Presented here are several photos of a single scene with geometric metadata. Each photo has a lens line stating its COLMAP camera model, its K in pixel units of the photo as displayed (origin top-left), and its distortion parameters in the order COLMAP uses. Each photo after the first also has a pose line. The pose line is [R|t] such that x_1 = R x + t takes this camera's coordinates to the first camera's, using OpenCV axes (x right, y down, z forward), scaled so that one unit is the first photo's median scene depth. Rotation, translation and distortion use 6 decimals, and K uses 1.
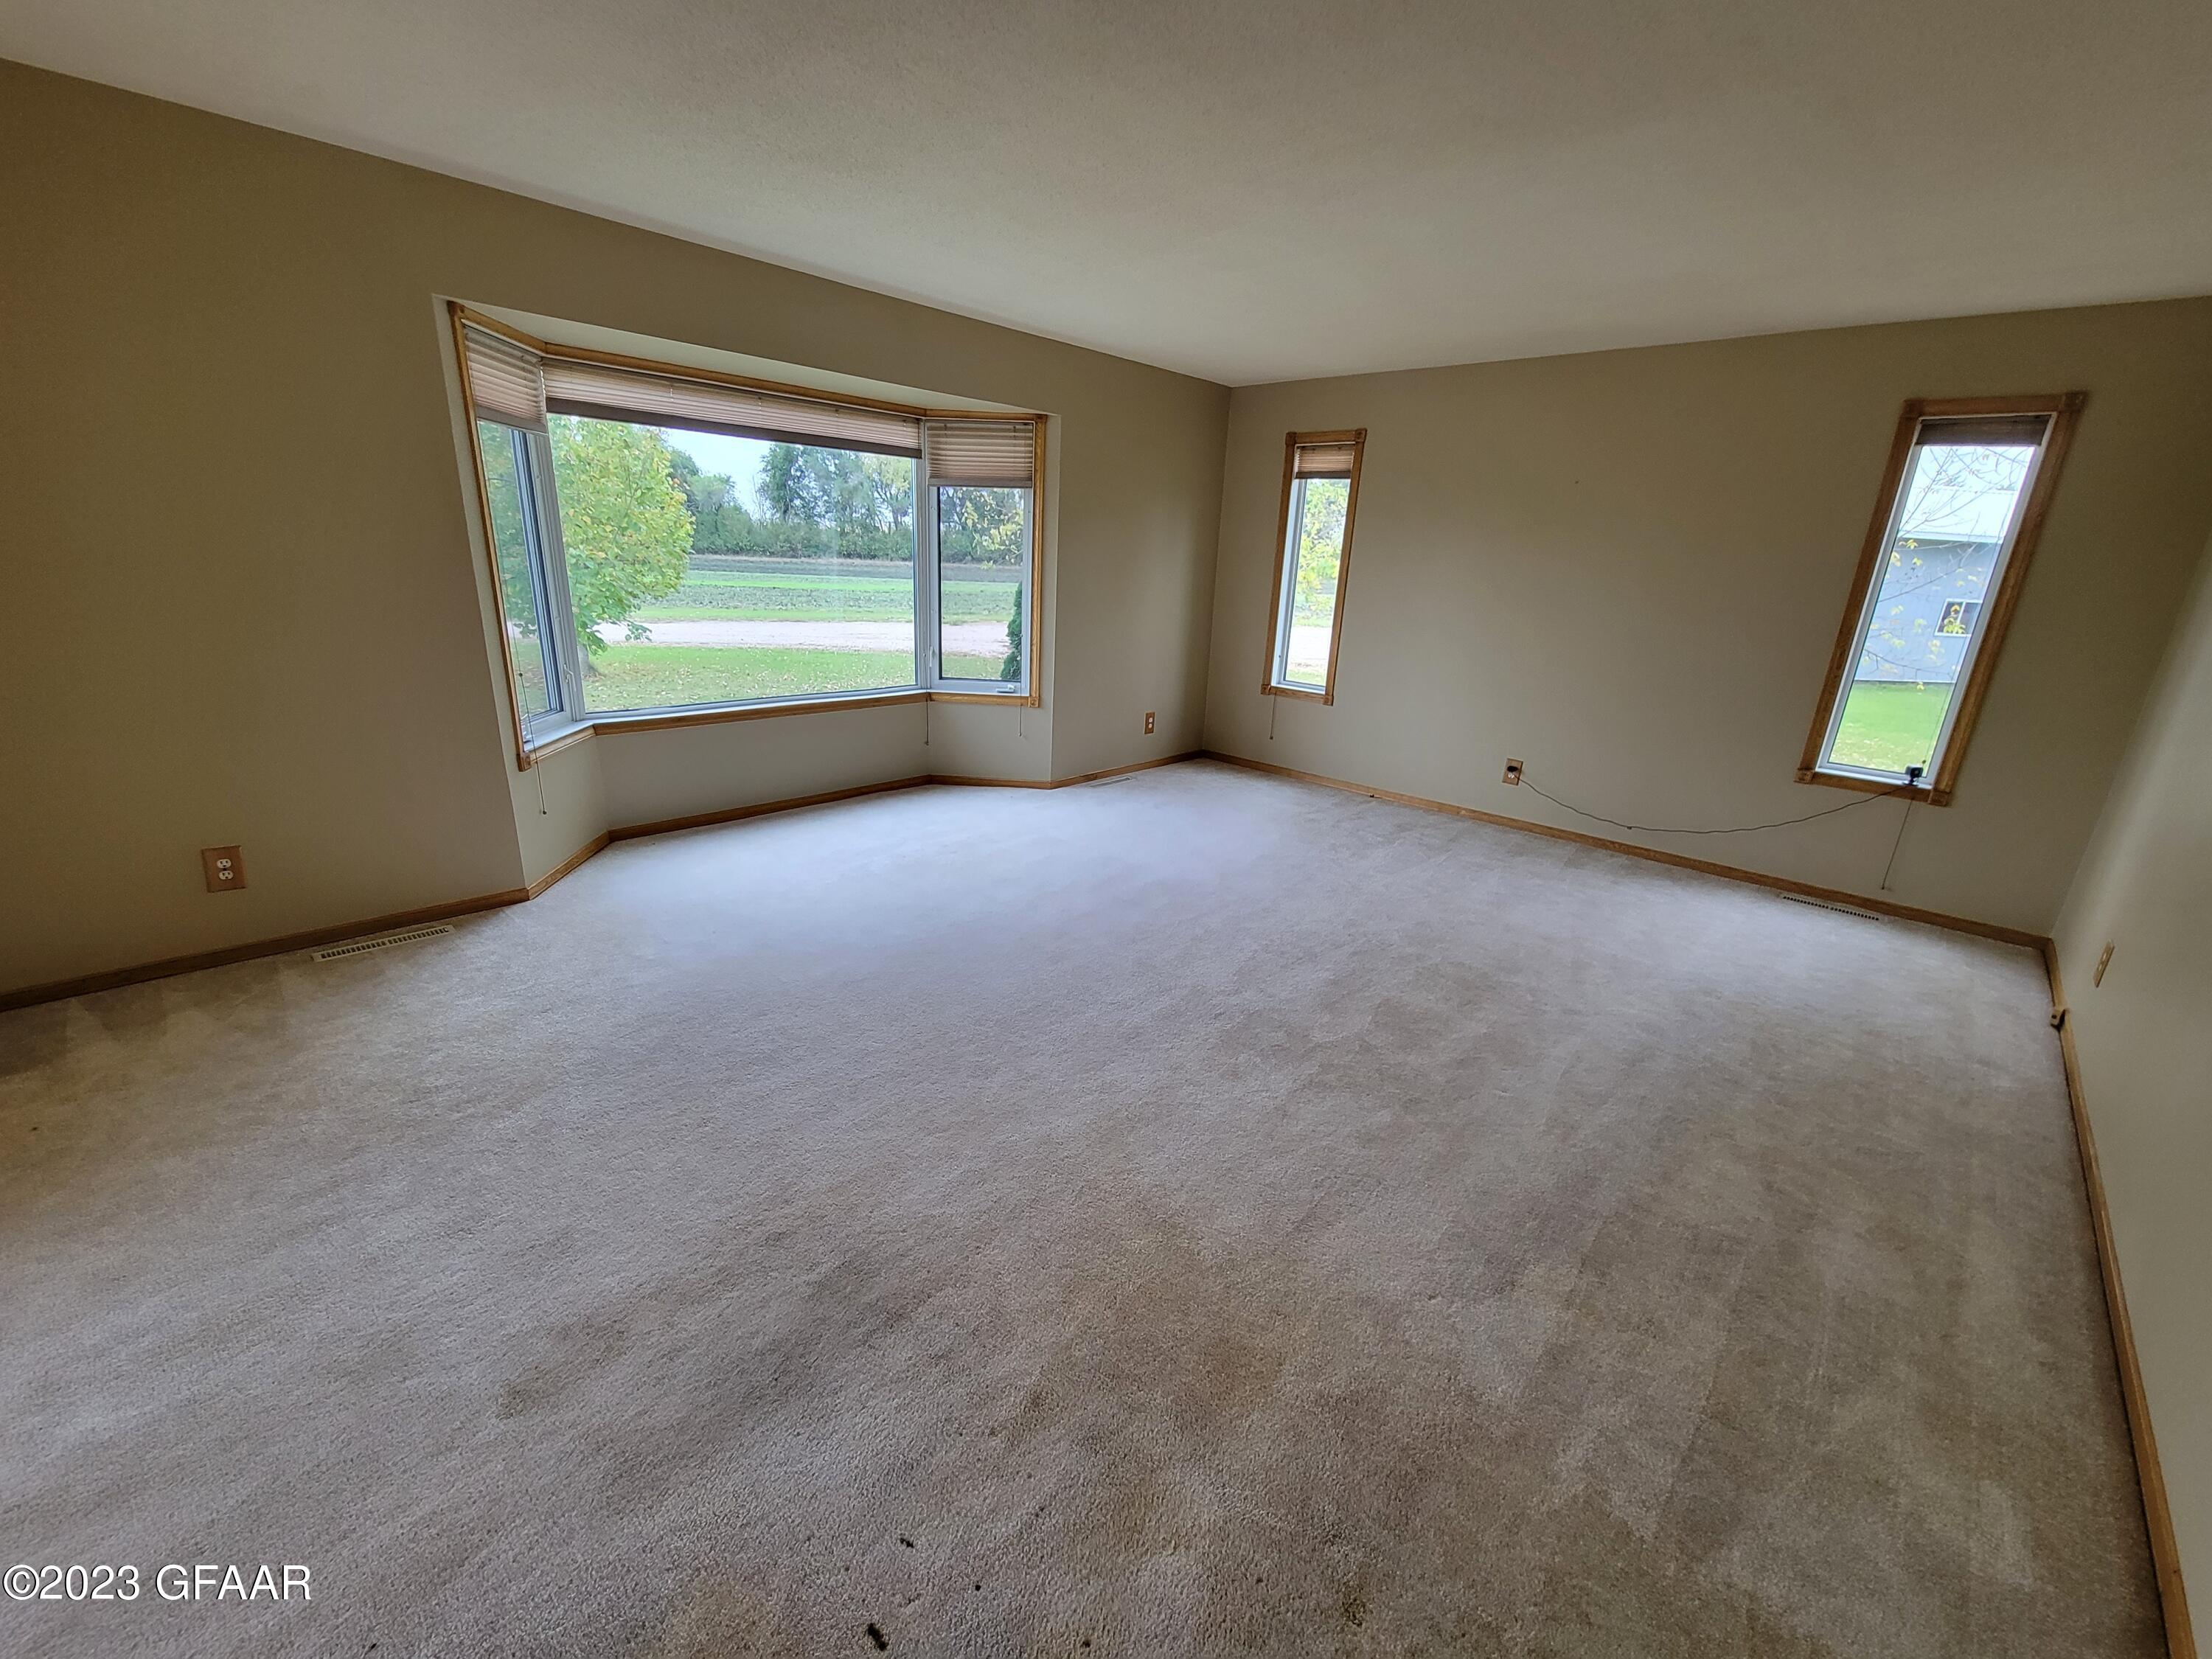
lens RADIAL K [[906.2, 0, 1108.5], [0, 906.2, 842.0], [0, 0, 1]] dist [-0.002032, -0.000747]
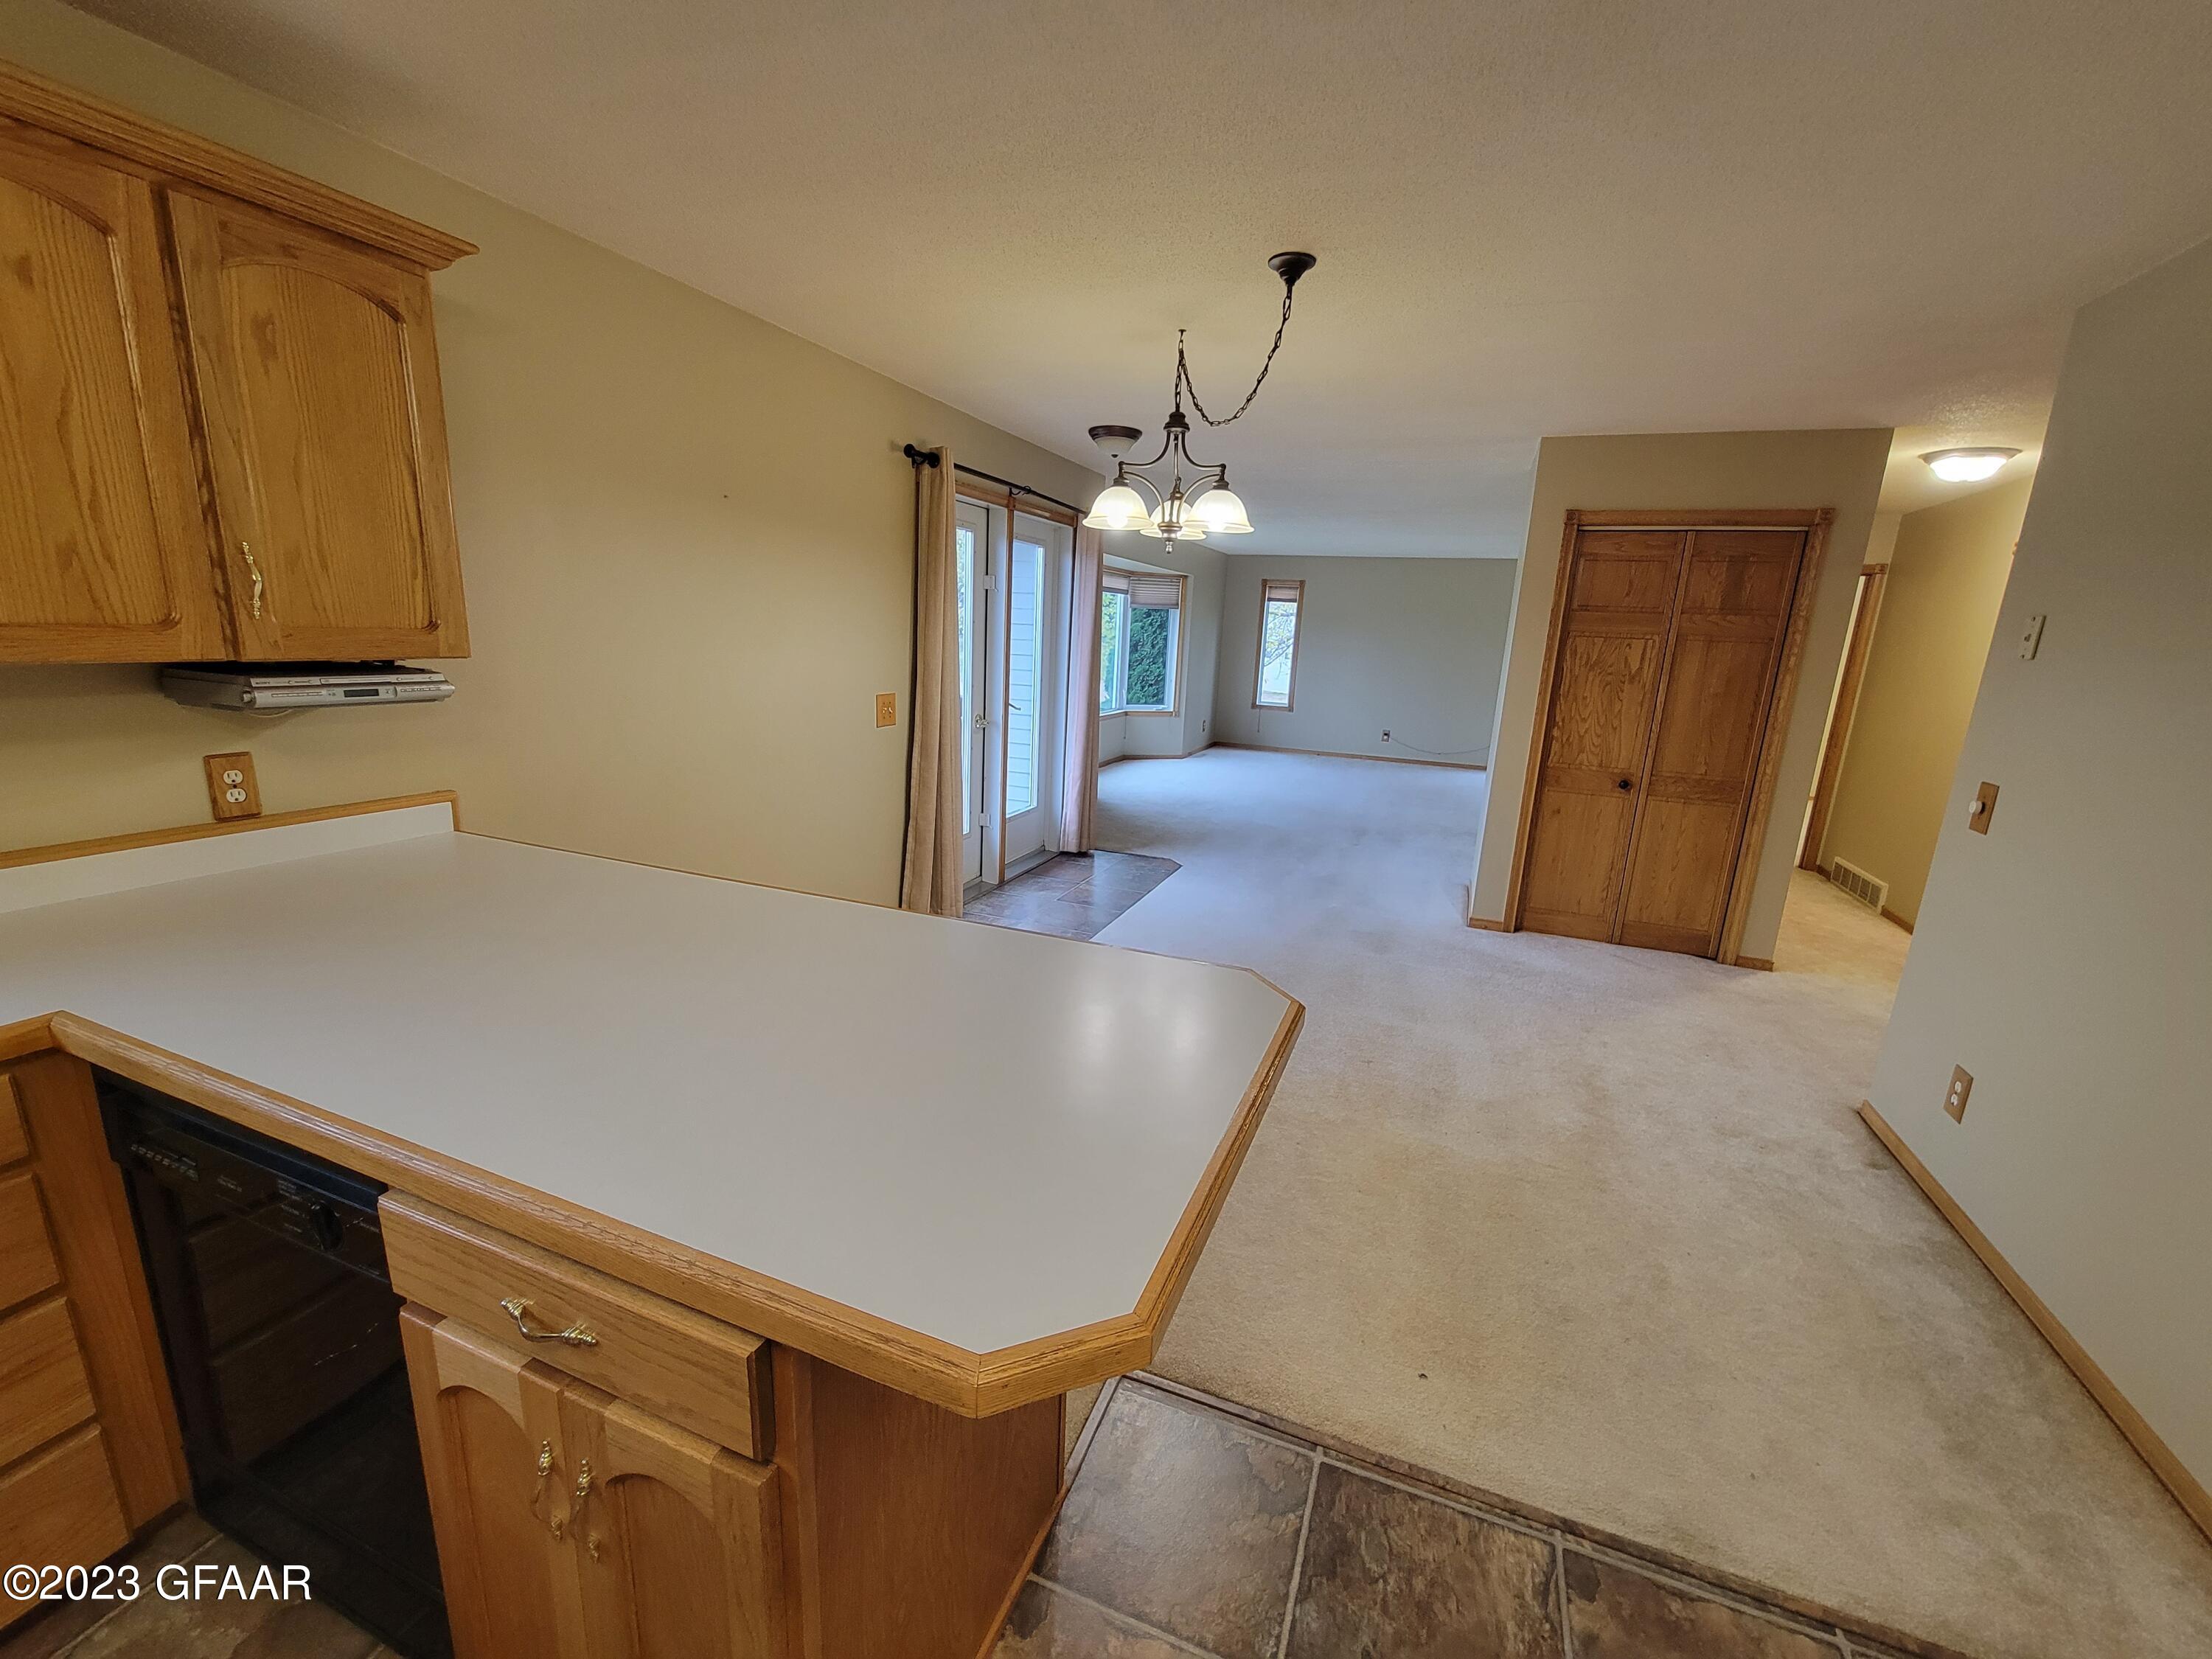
lens RADIAL K [[906.2, 0, 1096.4], [0, 906.2, 843.3], [0, 0, 1]] dist [-0.002032, -0.000747]
pose [[0.930817, -0.089797, 0.354284, -0.953577], [0.111049, 0.993007, -0.040074, 0.181619], [-0.348207, 0.076644, 0.934279, -0.746908]]
